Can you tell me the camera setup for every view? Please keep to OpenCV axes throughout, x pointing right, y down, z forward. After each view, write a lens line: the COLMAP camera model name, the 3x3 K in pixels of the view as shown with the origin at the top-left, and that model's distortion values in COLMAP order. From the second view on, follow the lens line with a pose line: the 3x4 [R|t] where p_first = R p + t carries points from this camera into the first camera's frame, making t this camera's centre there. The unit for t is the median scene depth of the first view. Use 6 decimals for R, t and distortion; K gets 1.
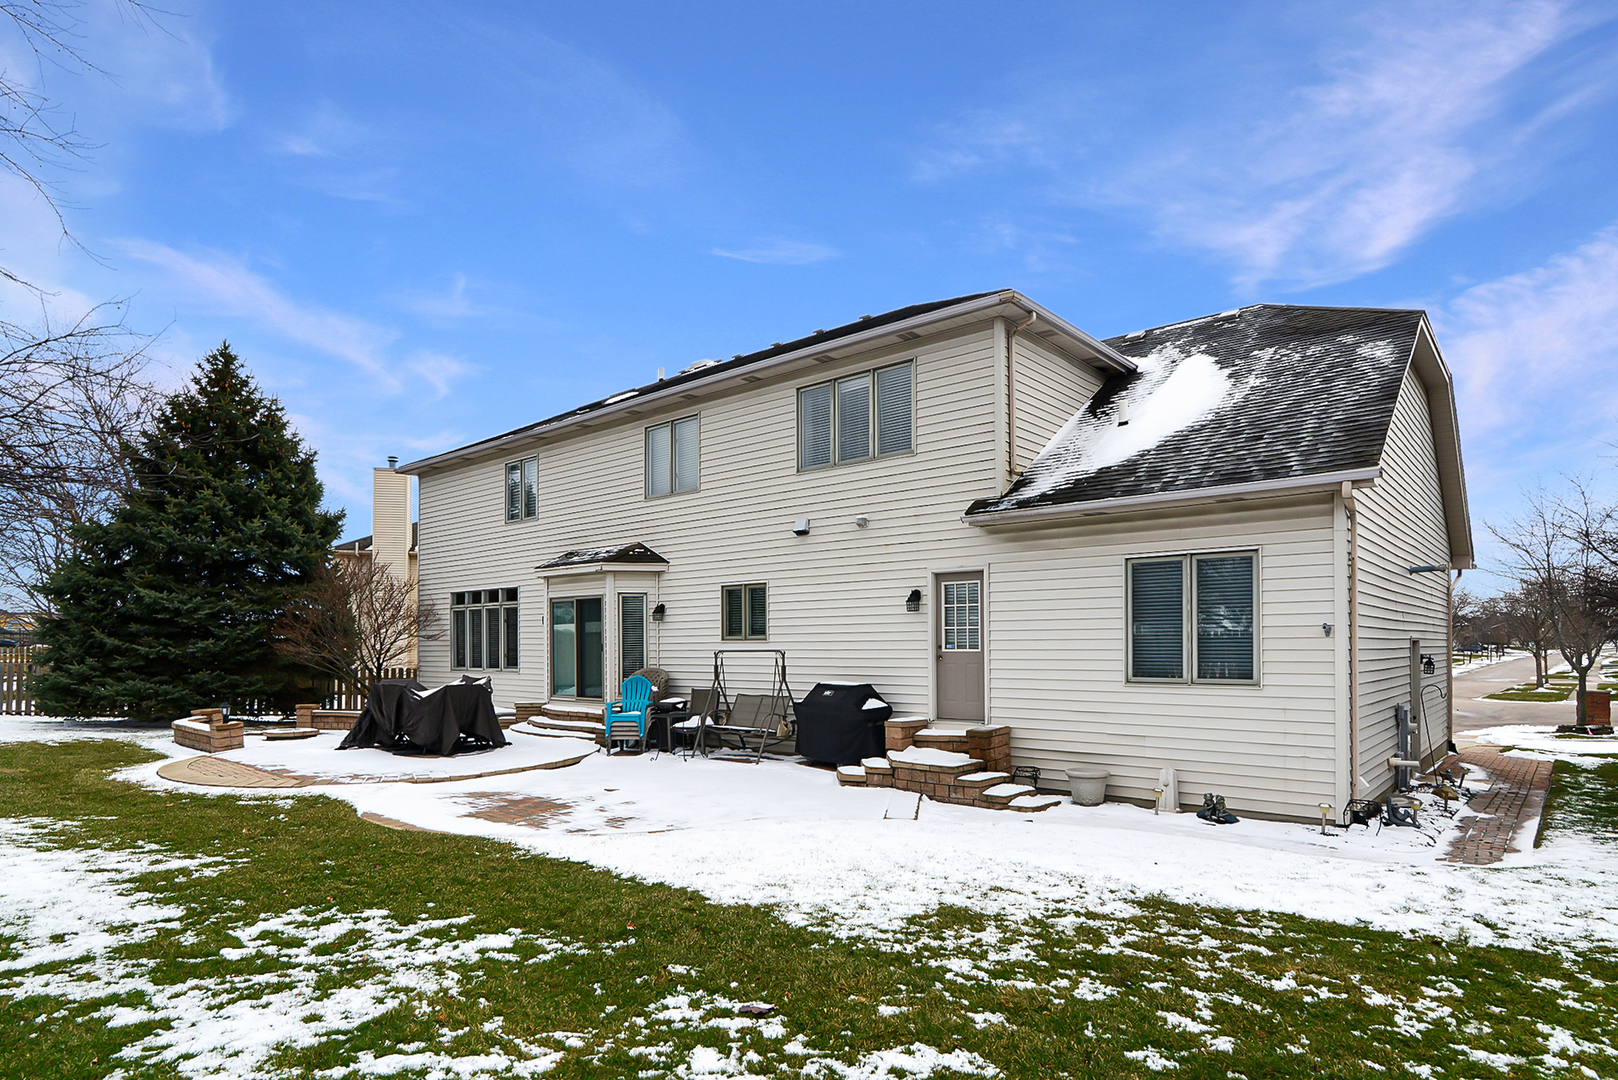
lens RADIAL K [[895.4, 0, 806.8], [0, 895.4, 630.7], [0, 0, 1]] dist [-0.001196, 0.000482]
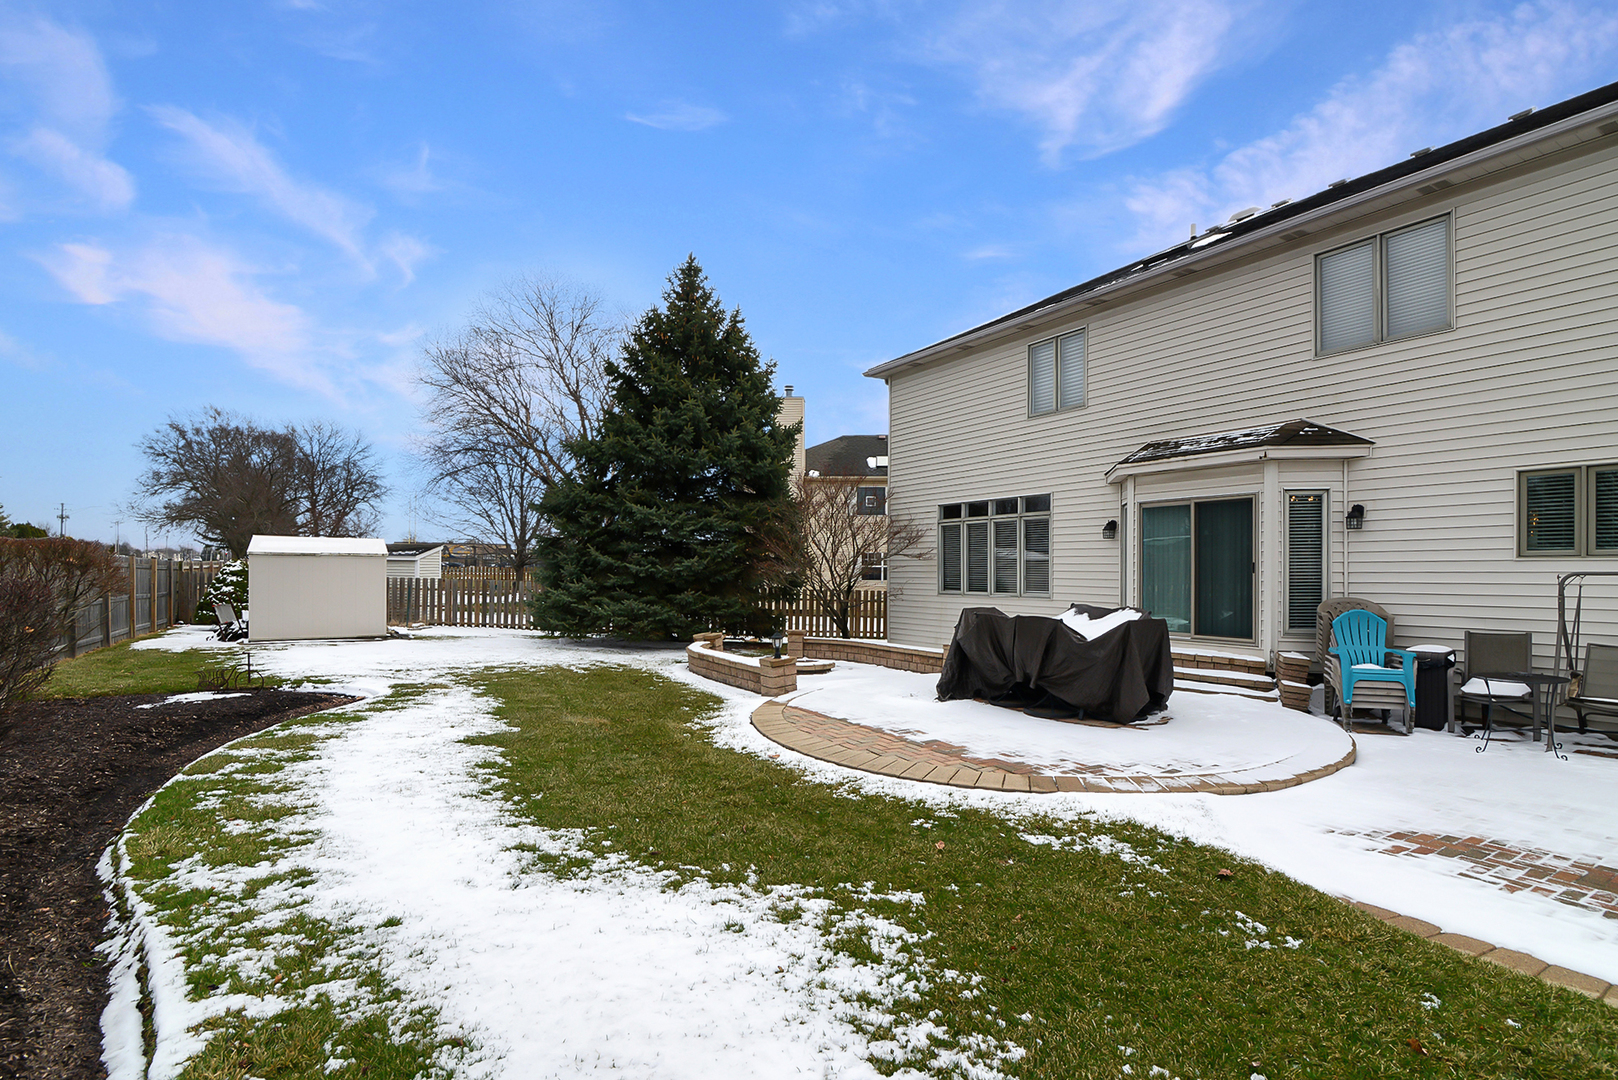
lens RADIAL K [[769.2, 0, 815.6], [0, 769.2, 565.0], [0, 0, 1]] dist [-0.010488, 0.000131]
pose [[0.960105, 0.005388, -0.279589, -0.326500], [-0.003056, 0.999957, 0.008774, 0.010217], [0.279624, -0.007569, 0.960080, 0.264721]]
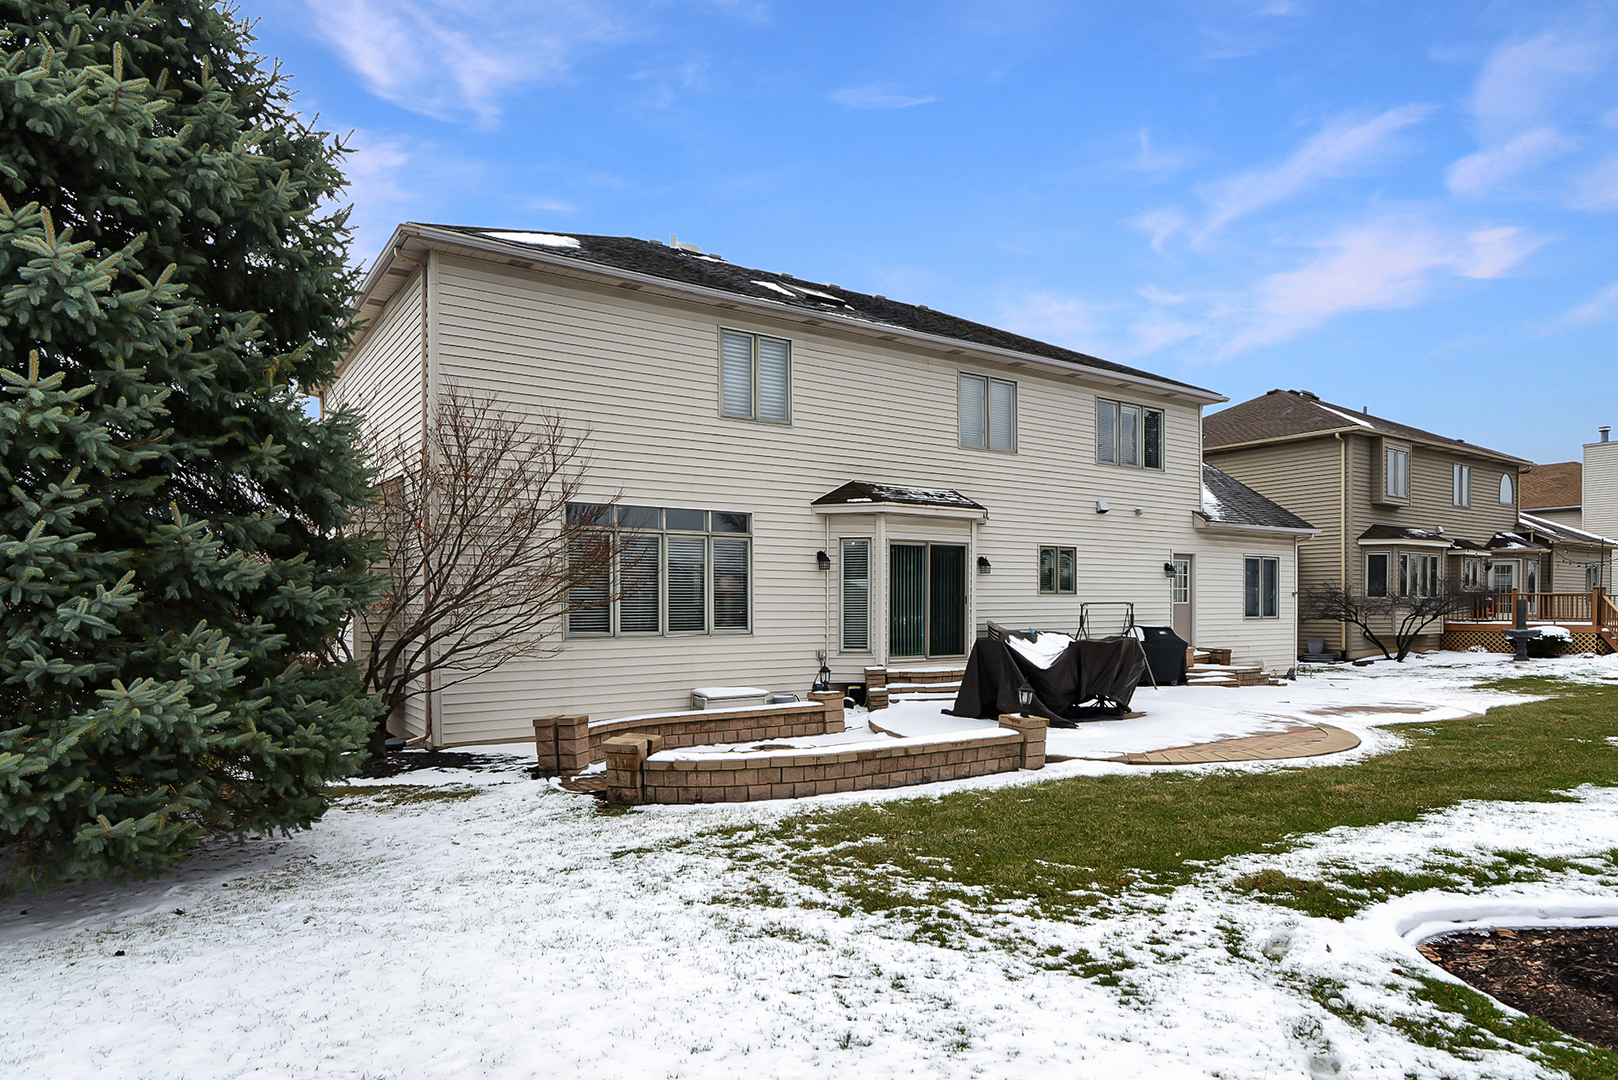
lens RADIAL K [[948.4, 0, 810.2], [0, 948.4, 611.1], [0, 0, 1]] dist [0.000381, 0.000131]
pose [[0.253092, -0.001112, 0.967441, -1.019563], [-0.012666, 0.999910, 0.004463, 0.023583], [-0.967359, -0.013383, 0.253055, 0.754215]]
